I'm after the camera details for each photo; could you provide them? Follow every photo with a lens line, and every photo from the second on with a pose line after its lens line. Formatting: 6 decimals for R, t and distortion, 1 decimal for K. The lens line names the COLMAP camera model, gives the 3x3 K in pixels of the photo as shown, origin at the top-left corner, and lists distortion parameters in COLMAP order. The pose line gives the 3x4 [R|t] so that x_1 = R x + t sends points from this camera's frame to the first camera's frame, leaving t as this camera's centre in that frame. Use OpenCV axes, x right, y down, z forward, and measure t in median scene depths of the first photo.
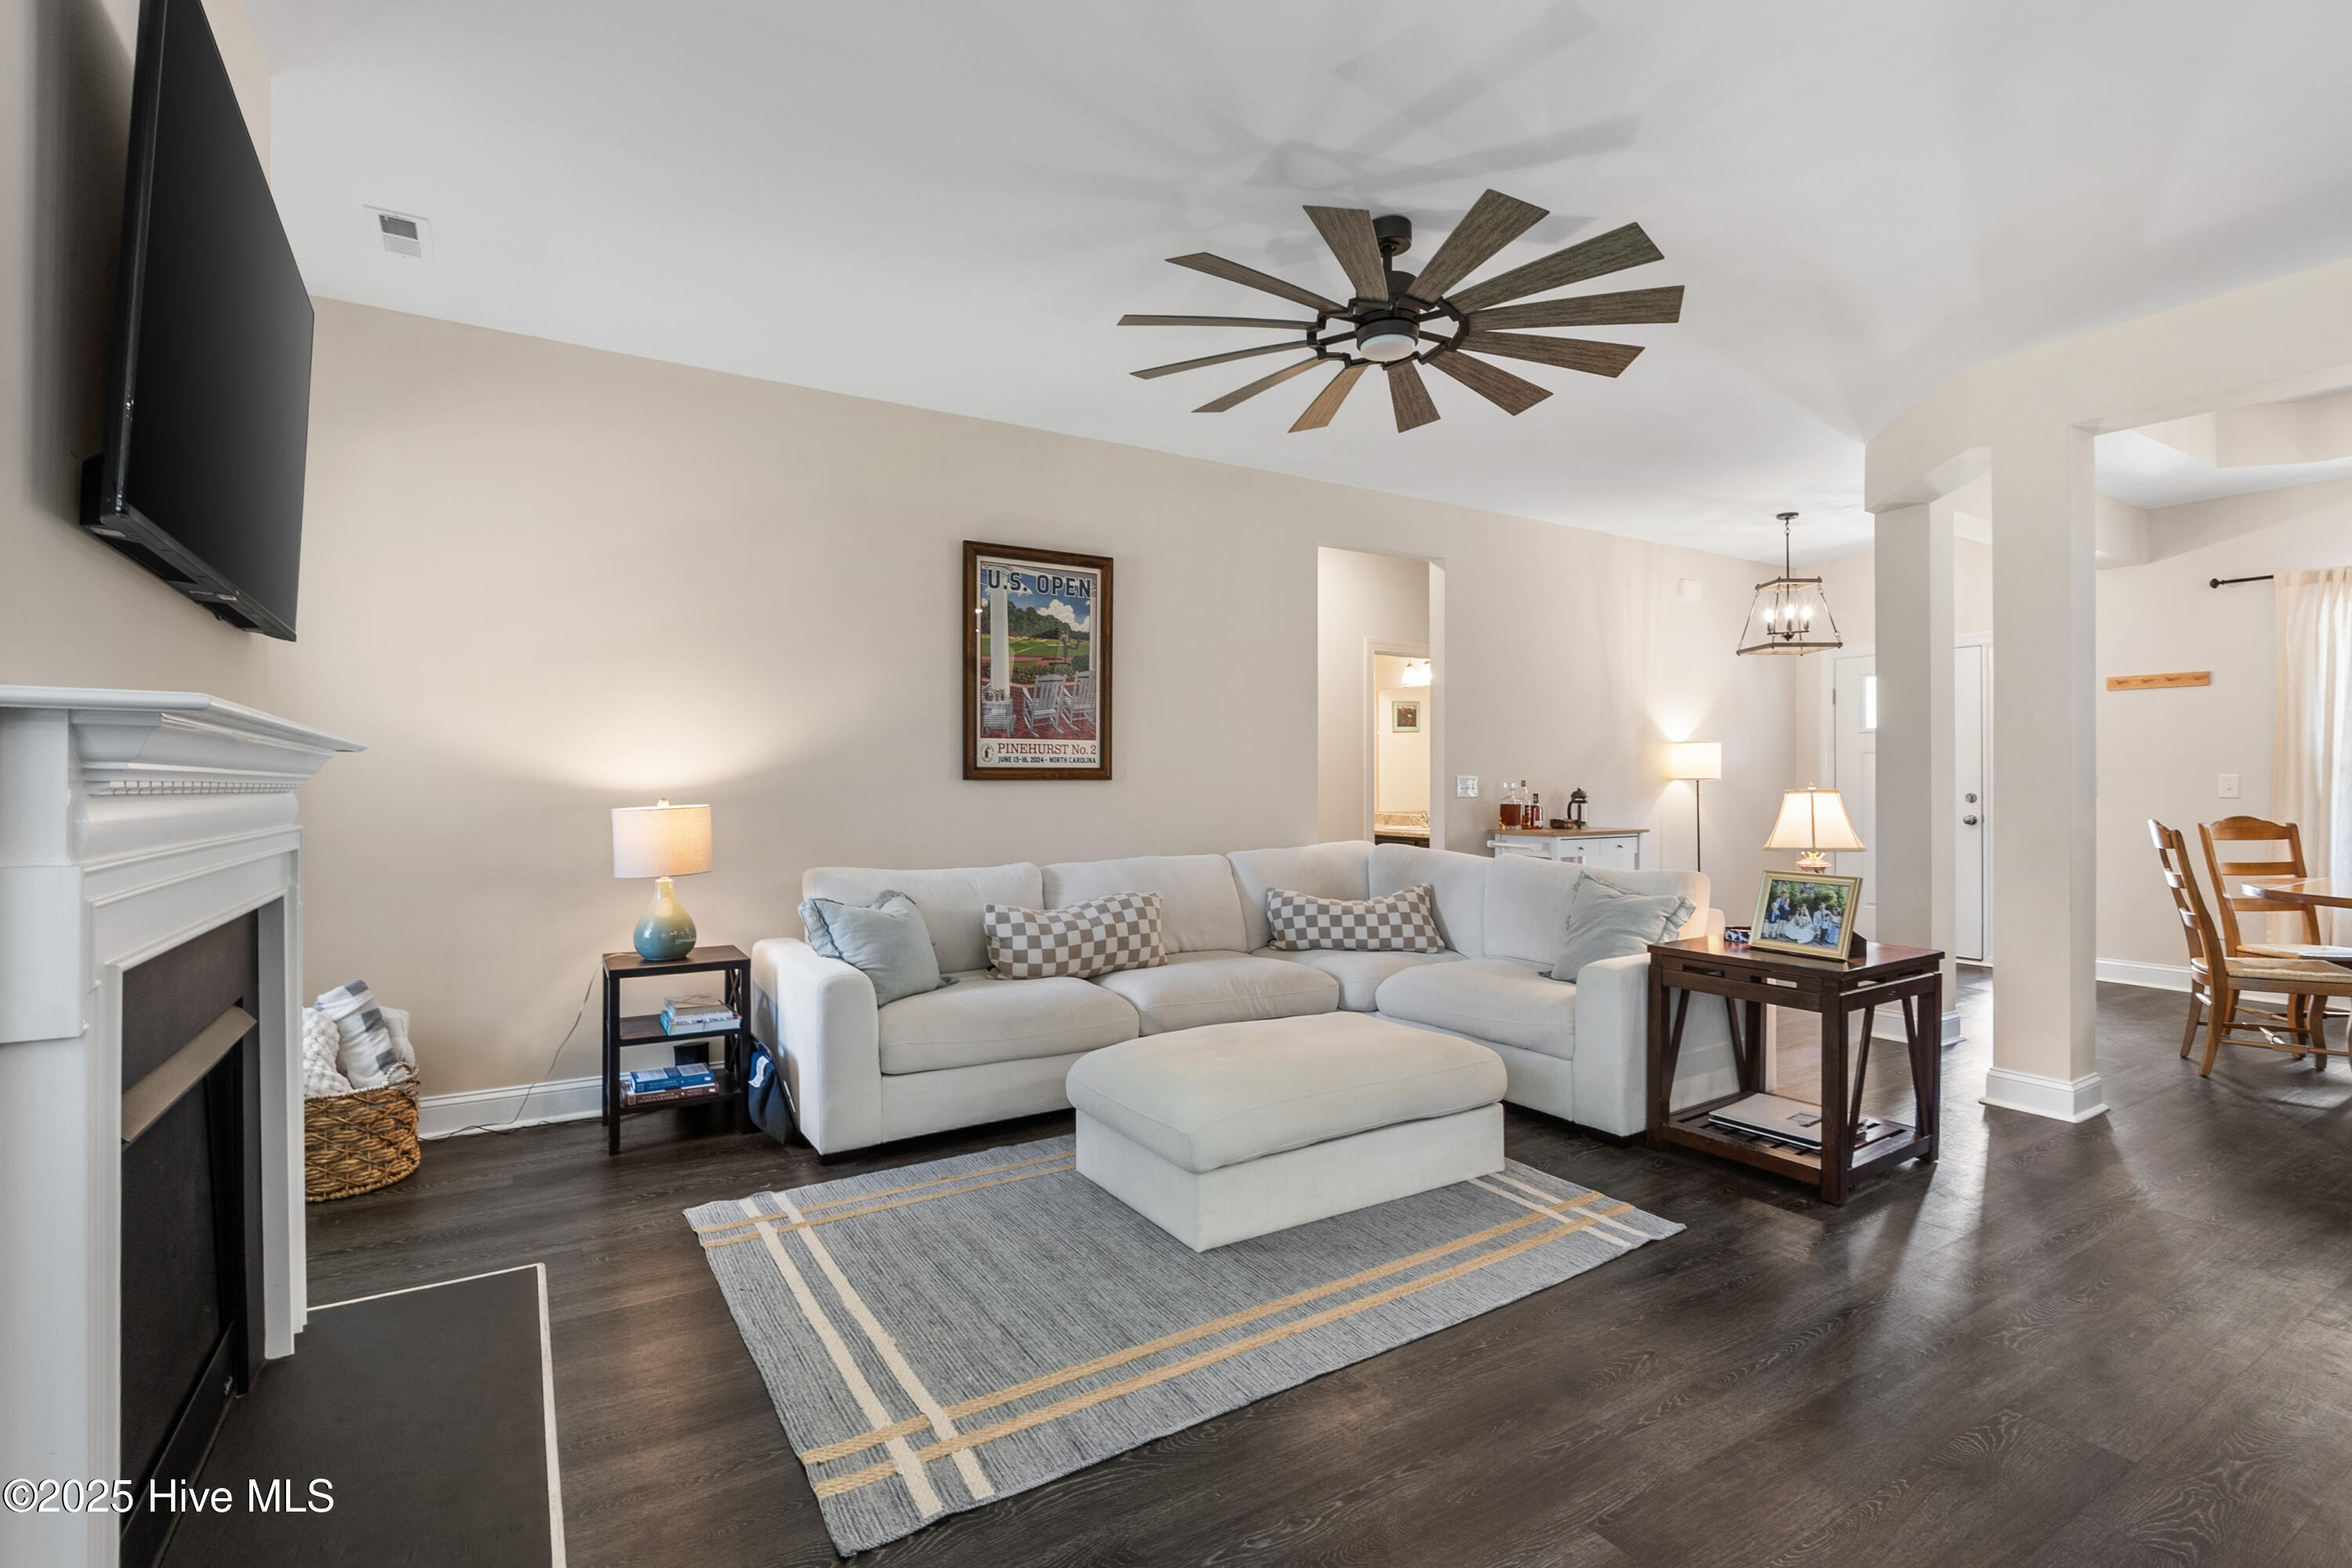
lens RADIAL K [[1093.8, 0, 1164.0], [0, 1093.8, 780.1], [0, 0, 1]] dist [-0.009104, 0.000023]
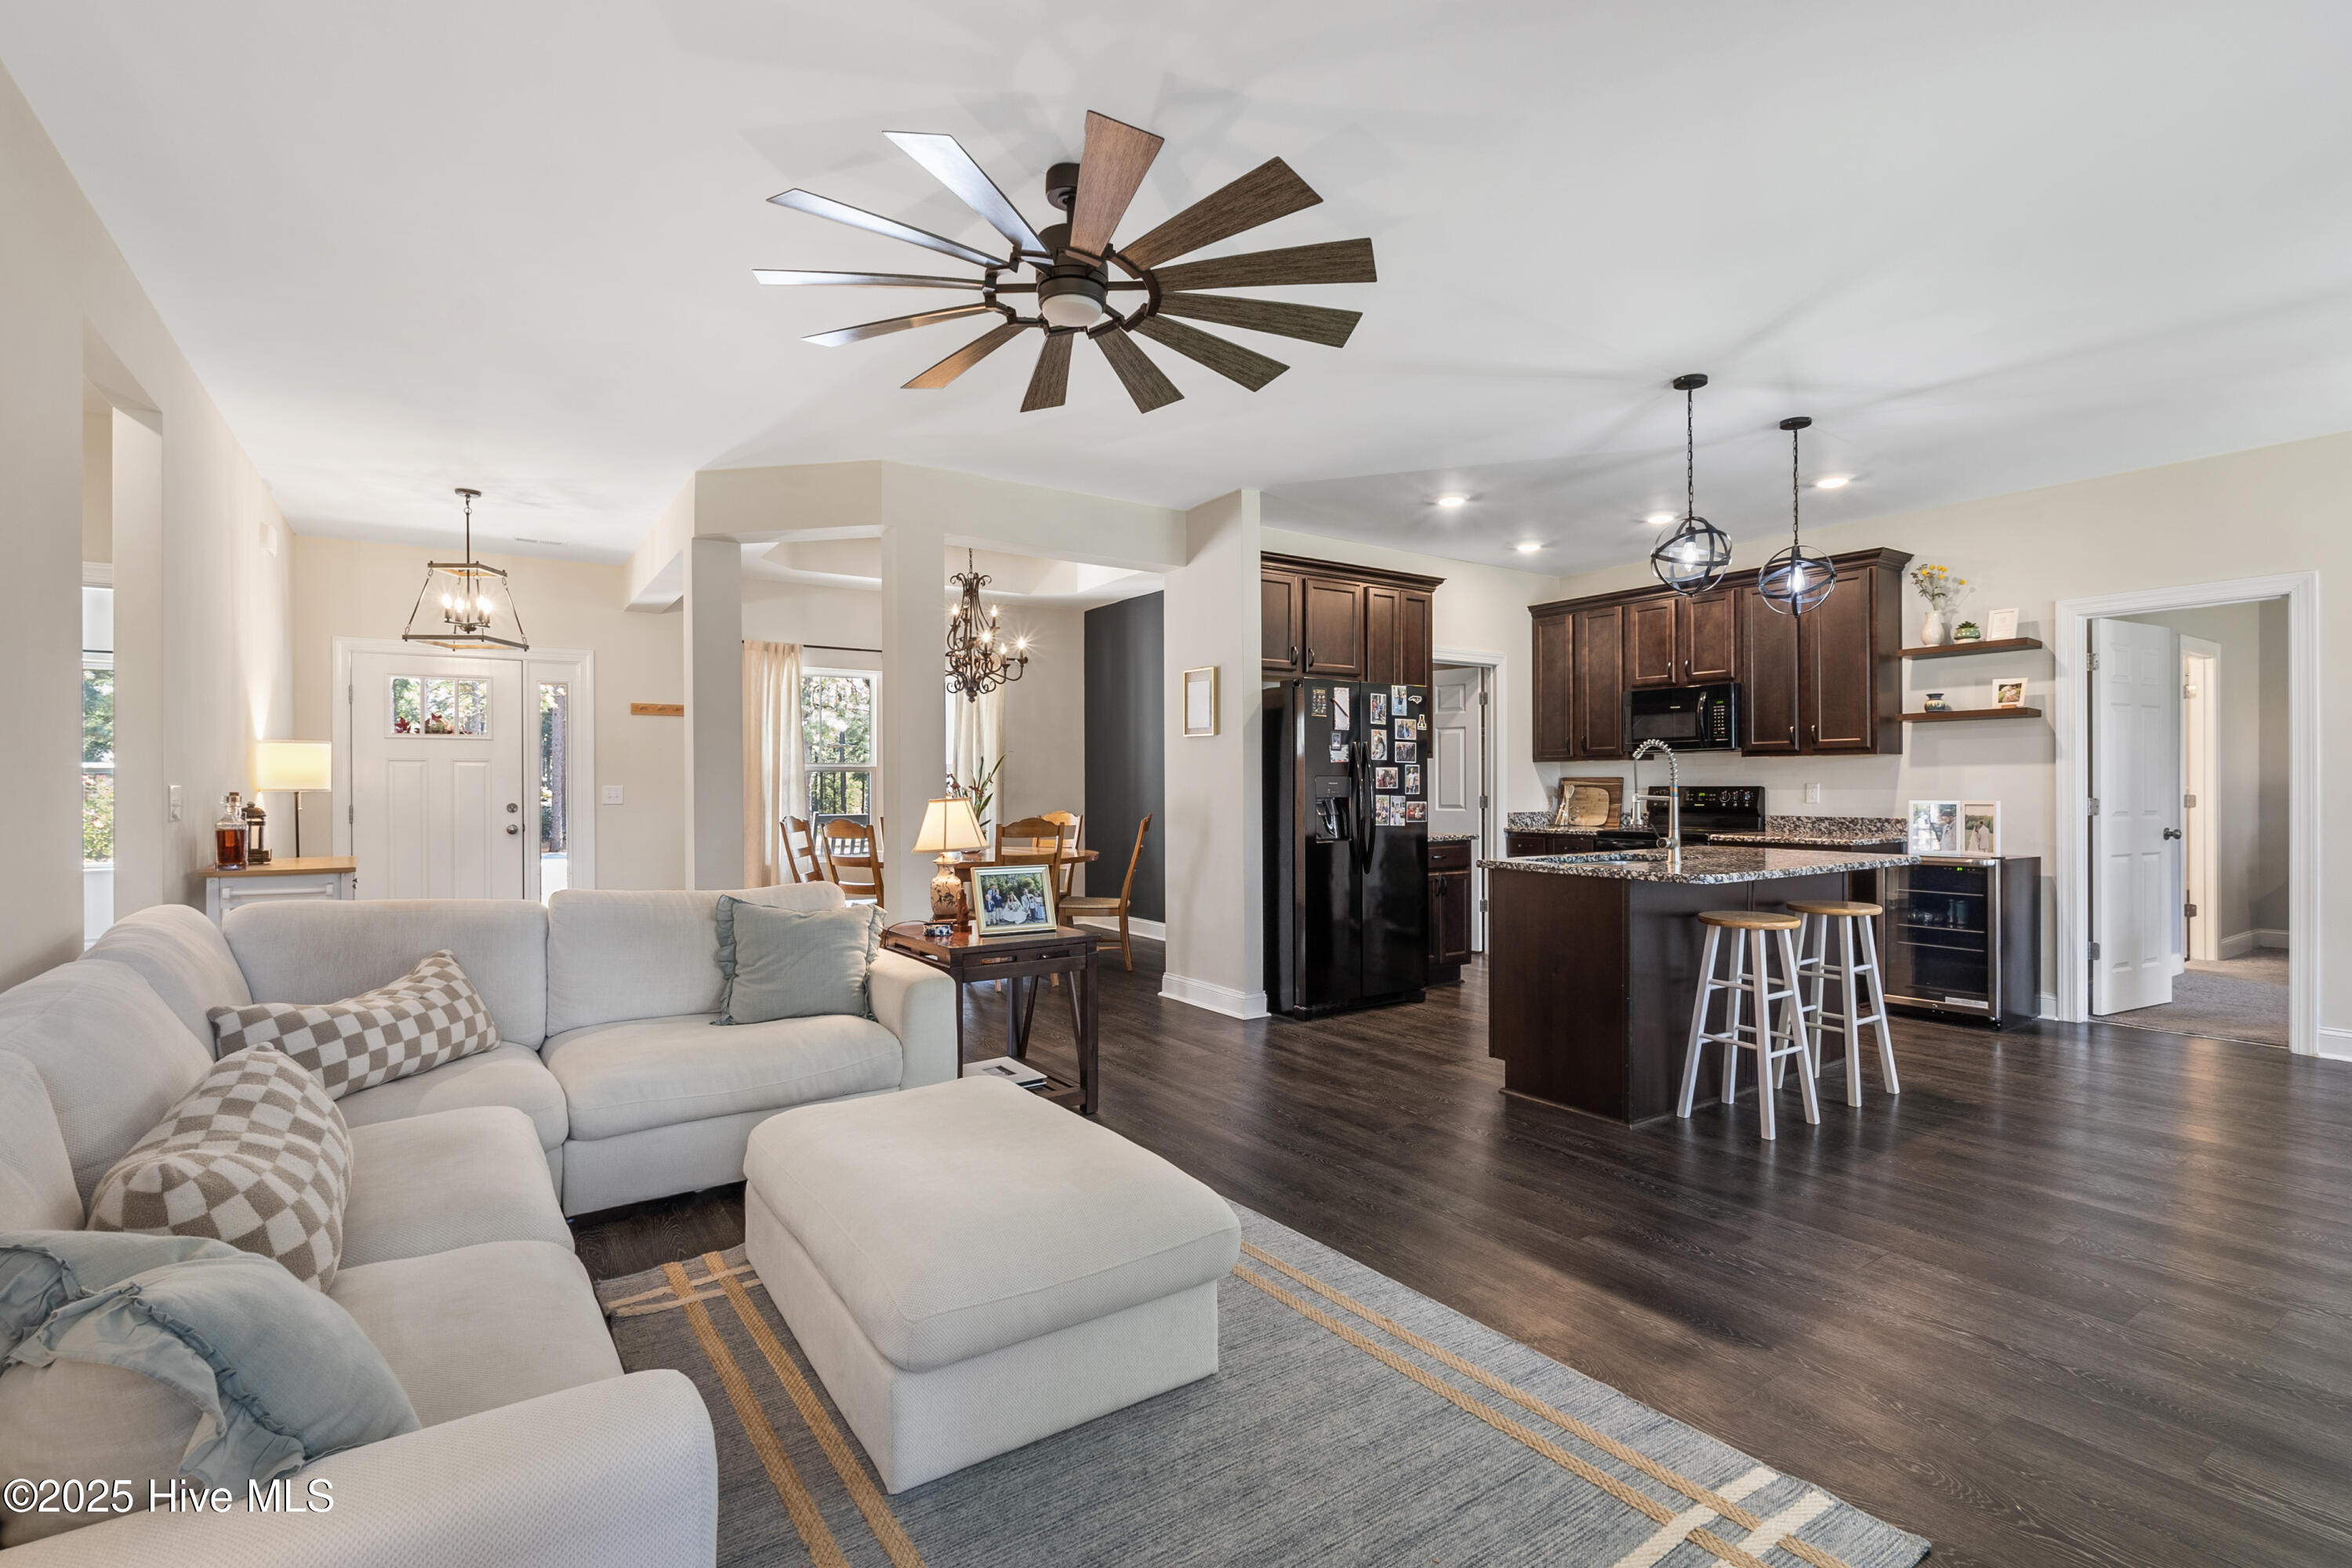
lens RADIAL K [[1093.8, 0, 1175.0], [0, 1093.8, 783.8], [0, 0, 1]] dist [-0.009104, 0.000023]
pose [[-0.058265, 0.003899, 0.998294, -0.808244], [0.002437, 0.999990, -0.003764, -0.002139], [-0.998298, 0.002213, -0.058274, 1.118262]]
